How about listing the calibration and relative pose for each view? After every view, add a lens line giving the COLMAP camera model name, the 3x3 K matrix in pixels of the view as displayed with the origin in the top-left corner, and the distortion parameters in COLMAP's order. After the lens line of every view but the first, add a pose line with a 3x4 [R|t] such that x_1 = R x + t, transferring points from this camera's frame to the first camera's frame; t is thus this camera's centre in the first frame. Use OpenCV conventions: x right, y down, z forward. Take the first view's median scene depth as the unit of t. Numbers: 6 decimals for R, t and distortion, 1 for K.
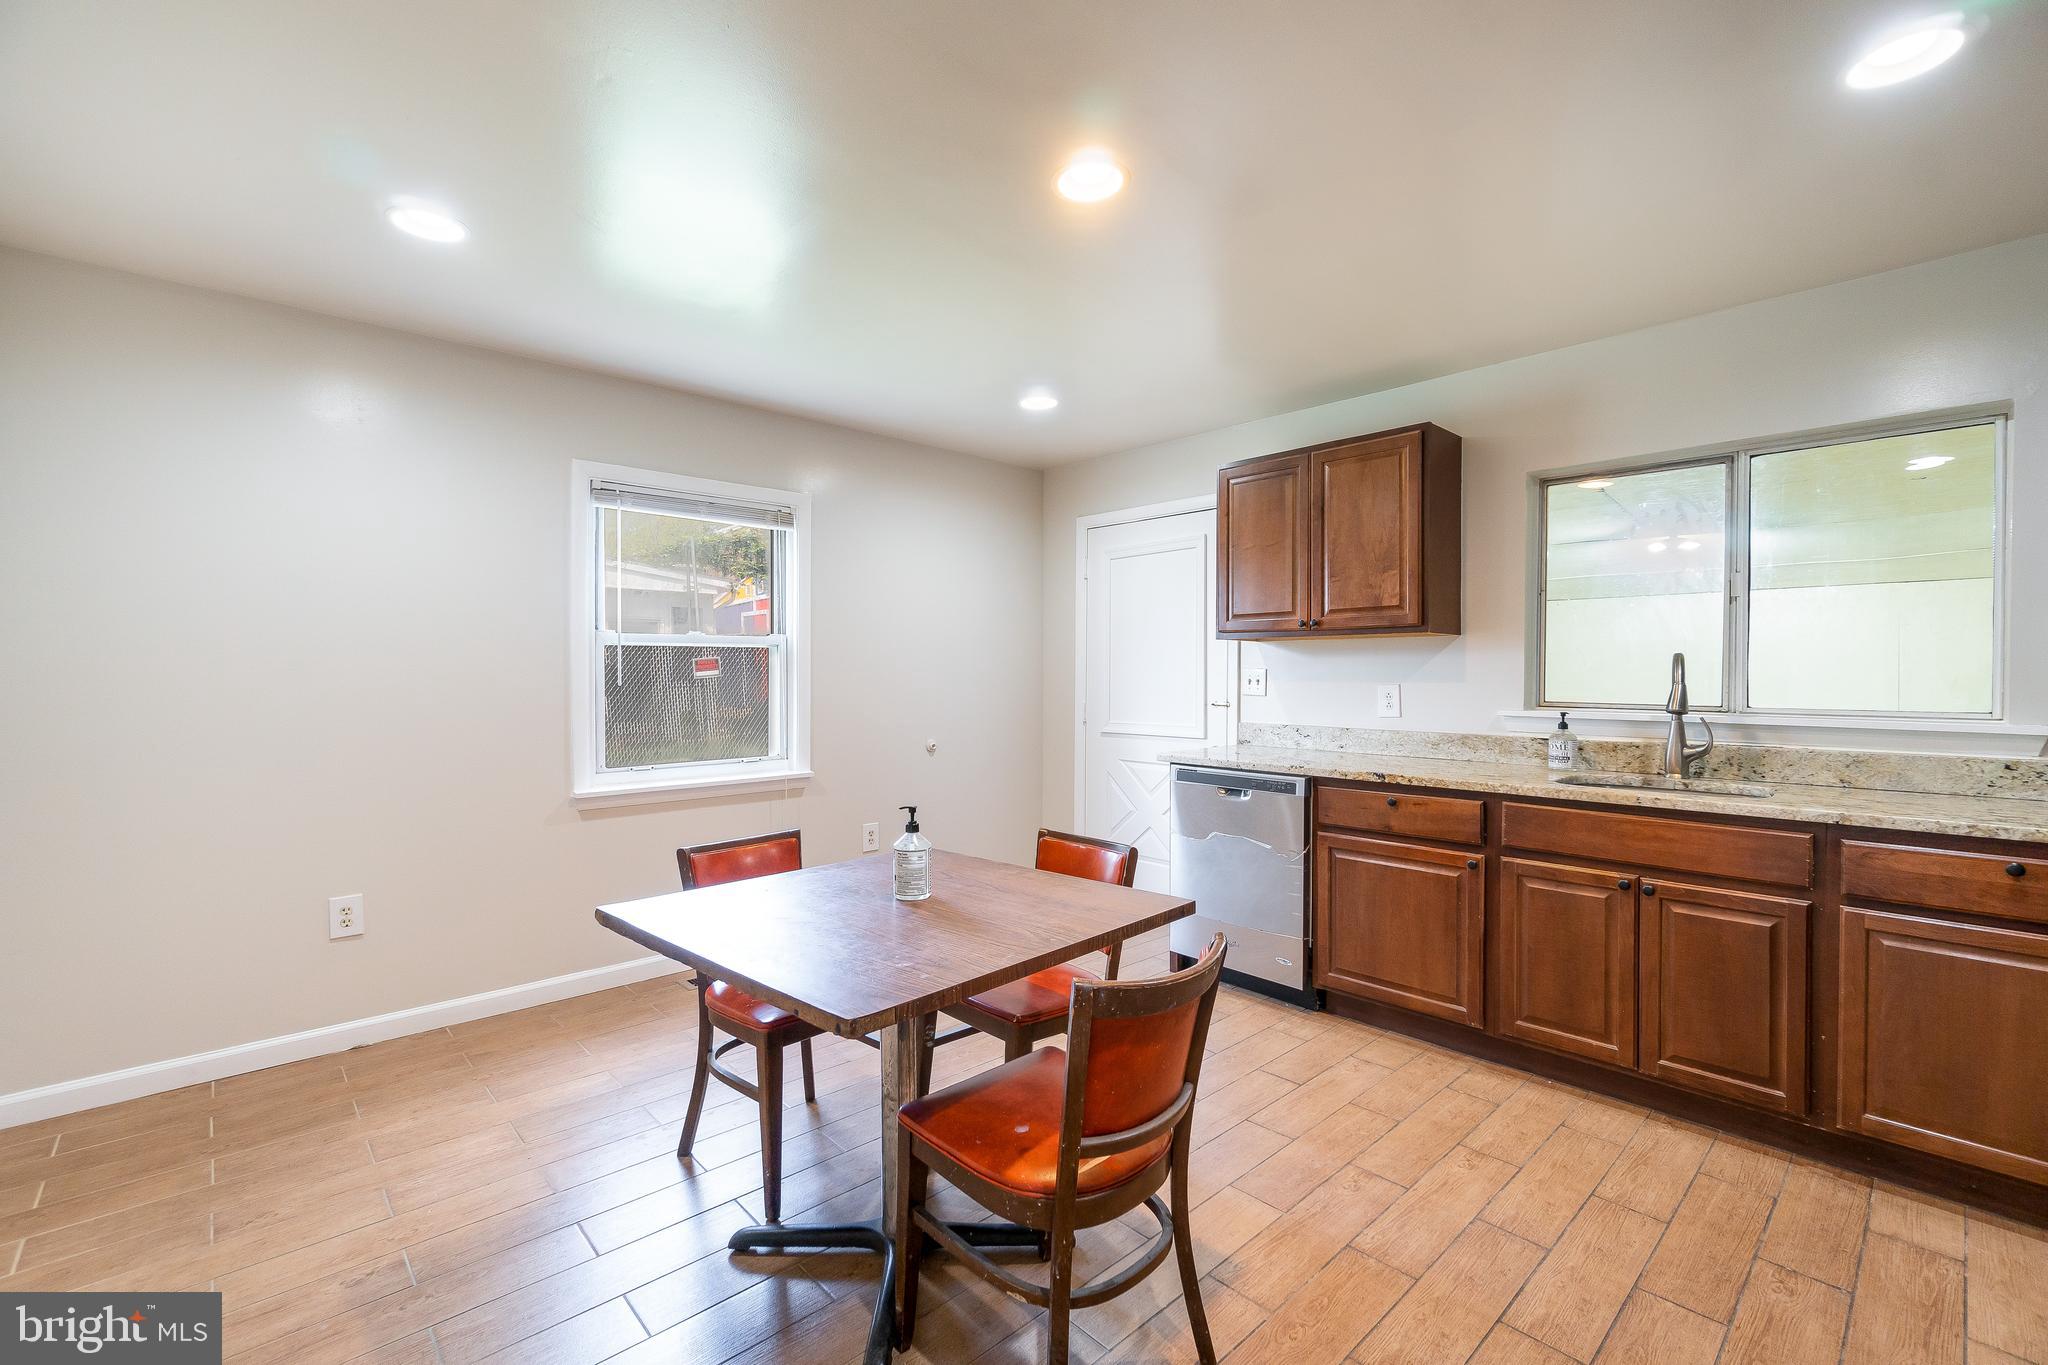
lens RADIAL K [[884.2, 0, 1018.5], [0, 884.2, 681.4], [0, 0, 1]] dist [-0.000198, -0.000067]
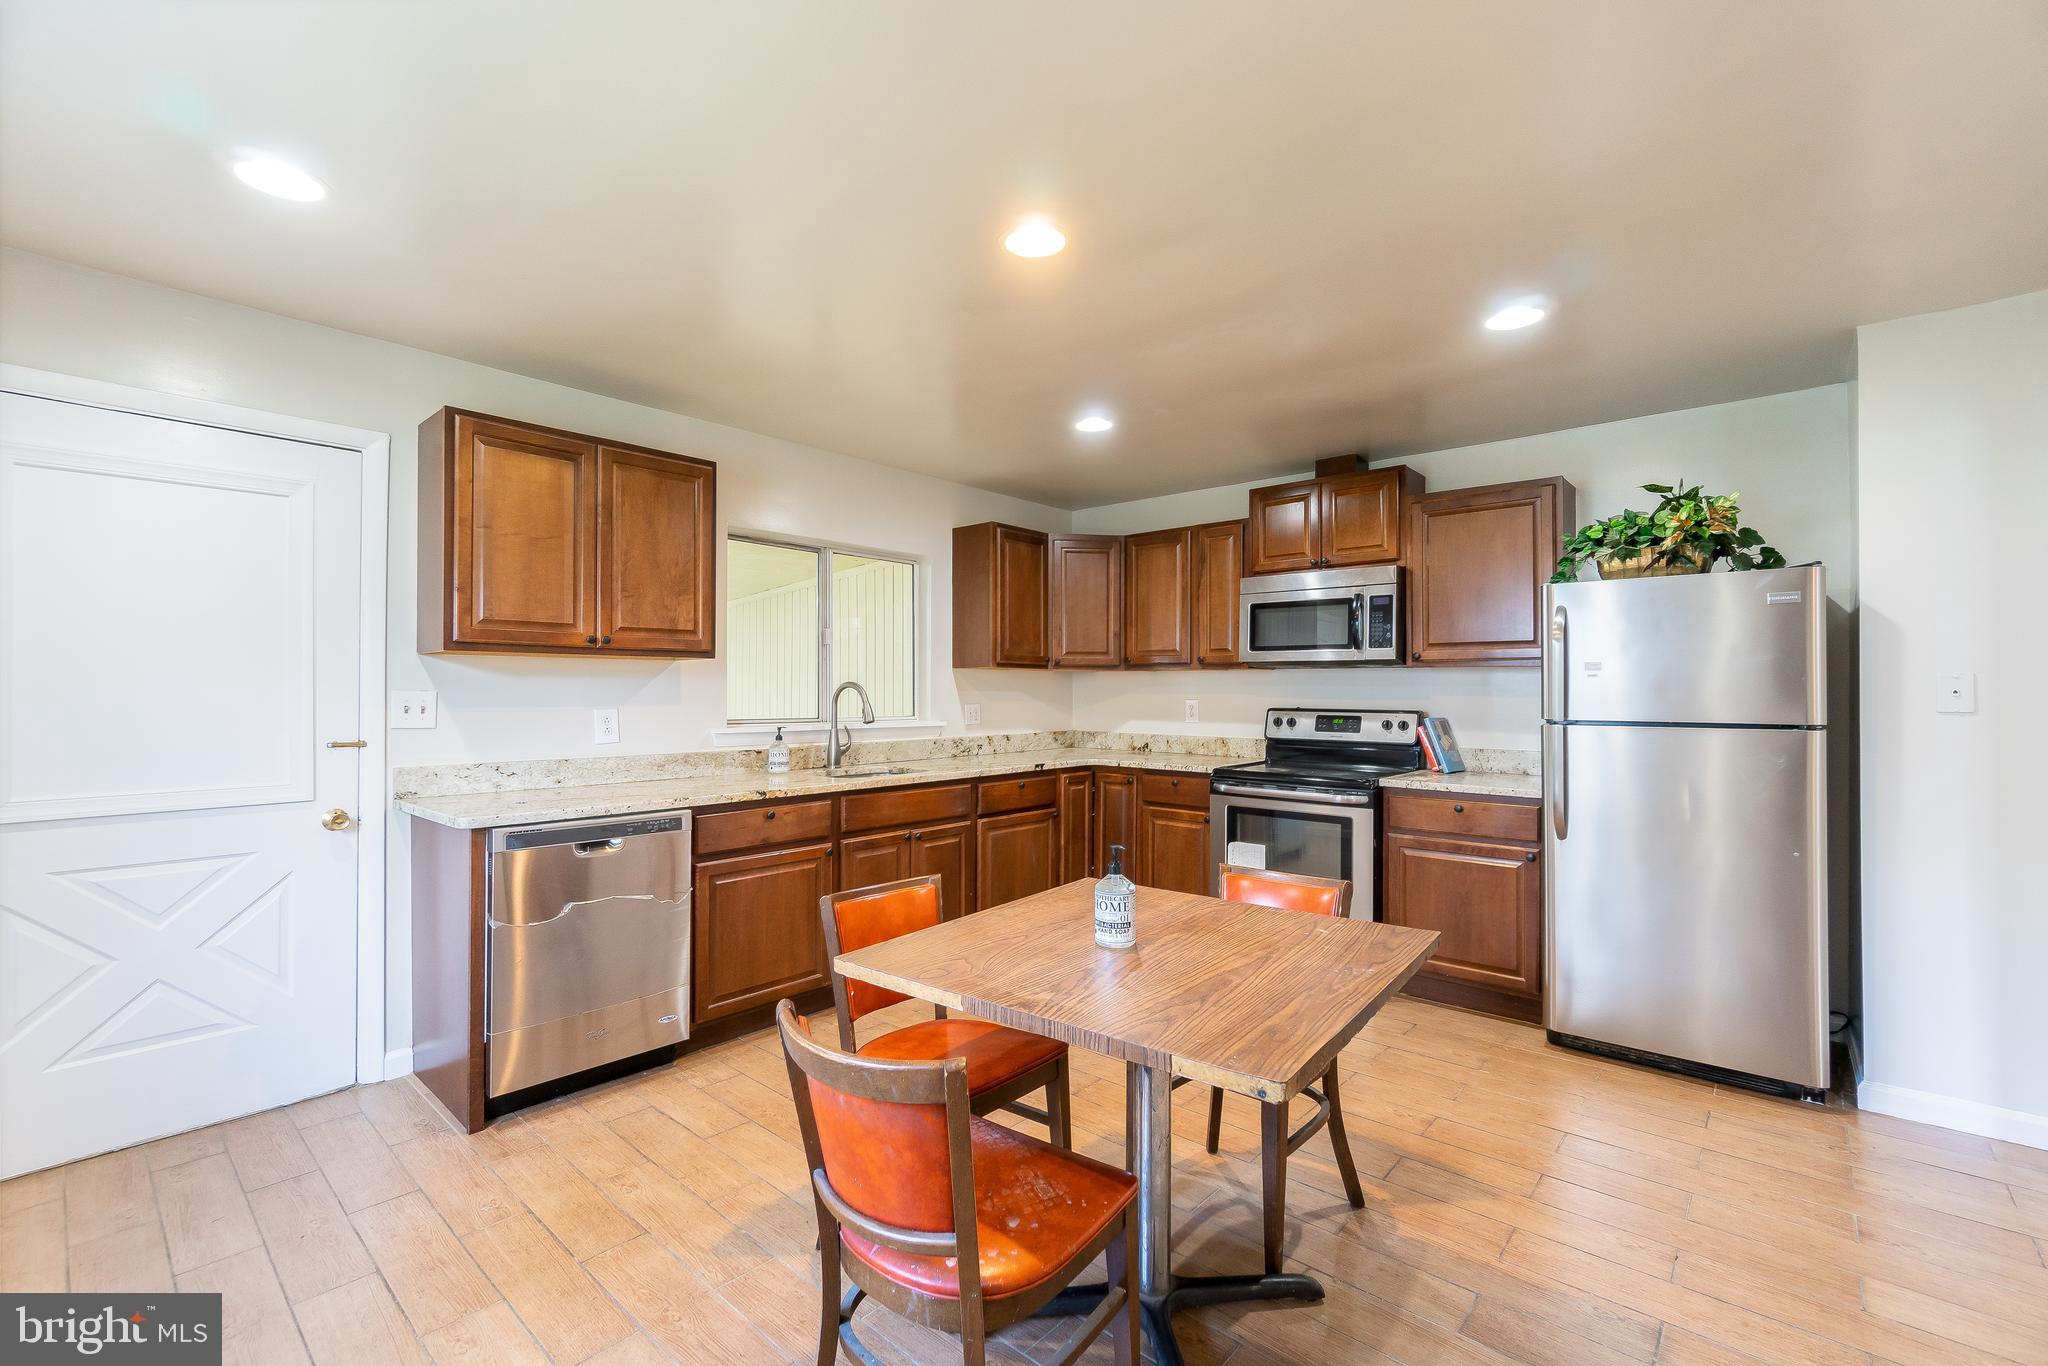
lens RADIAL K [[874.0, 0, 1041.3], [0, 874.0, 685.9], [0, 0, 1]] dist [0.001203, 0.000040]
pose [[-0.106136, 0.005825, 0.994335, -0.635356], [0.009228, 0.999946, -0.004873, -0.013639], [-0.994309, 0.008659, -0.106184, 0.726914]]
